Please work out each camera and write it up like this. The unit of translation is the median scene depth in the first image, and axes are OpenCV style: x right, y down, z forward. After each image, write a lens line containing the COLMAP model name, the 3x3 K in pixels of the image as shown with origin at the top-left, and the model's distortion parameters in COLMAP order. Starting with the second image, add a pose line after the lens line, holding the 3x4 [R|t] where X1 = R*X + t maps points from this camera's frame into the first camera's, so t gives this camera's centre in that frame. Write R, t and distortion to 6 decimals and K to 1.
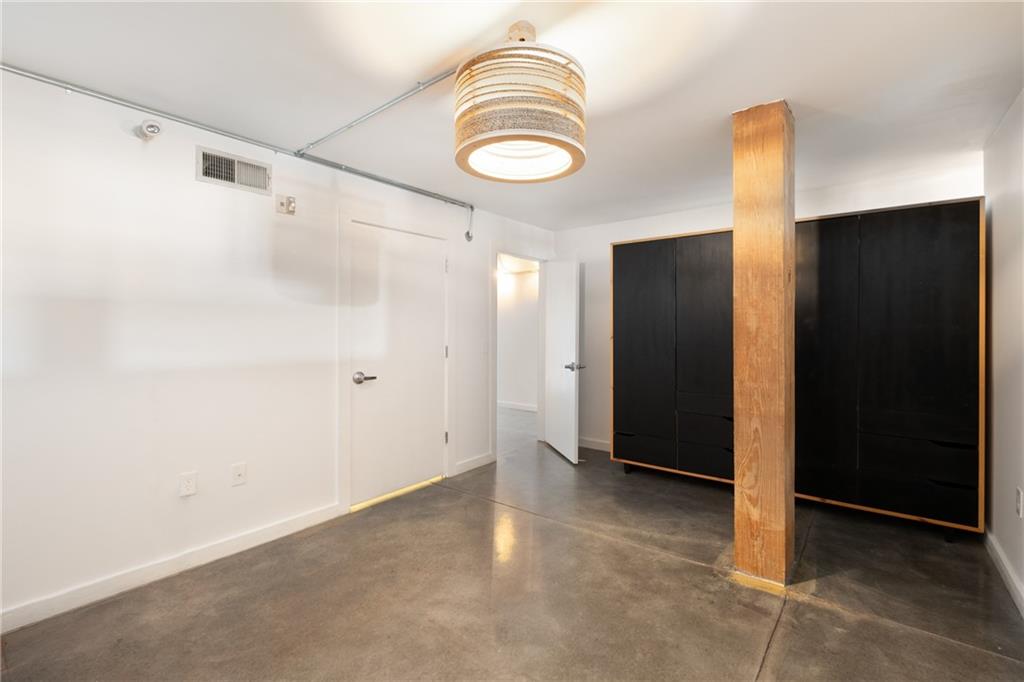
lens RADIAL K [[450.3, 0, 509.7], [0, 450.3, 335.3], [0, 0, 1]] dist [0.002182, -0.005207]
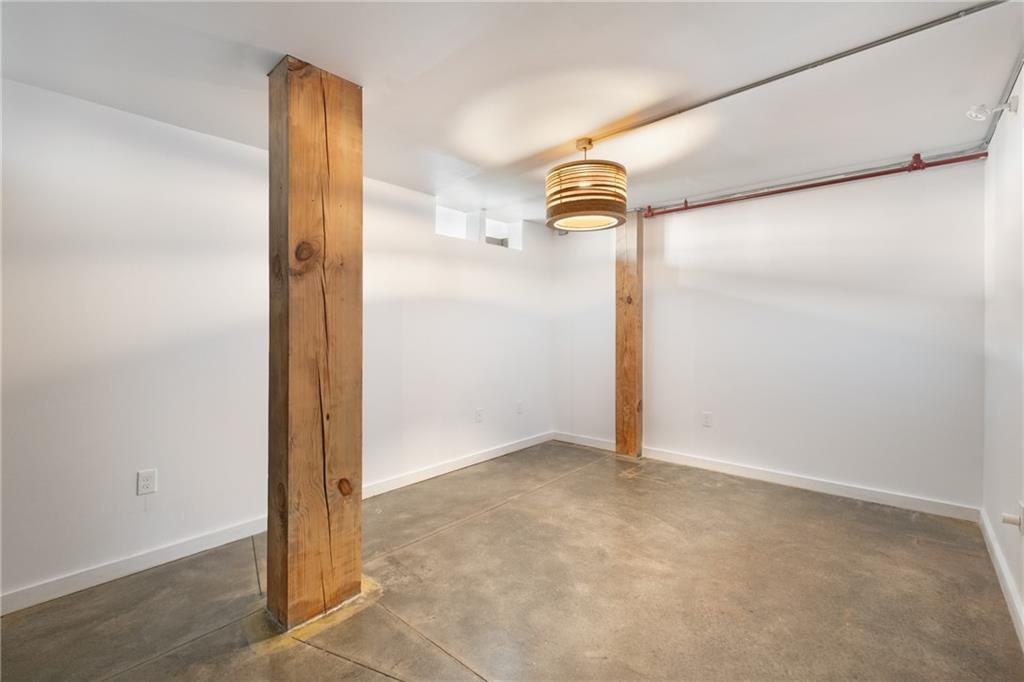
lens RADIAL K [[450.3, 0, 509.7], [0, 450.3, 335.3], [0, 0, 1]] dist [0.002182, -0.005207]
pose [[-0.998586, 0.006219, 0.052802, 0.158179], [0.007752, 0.999553, 0.028888, -0.024017], [-0.052598, 0.029257, -0.998187, 2.025127]]
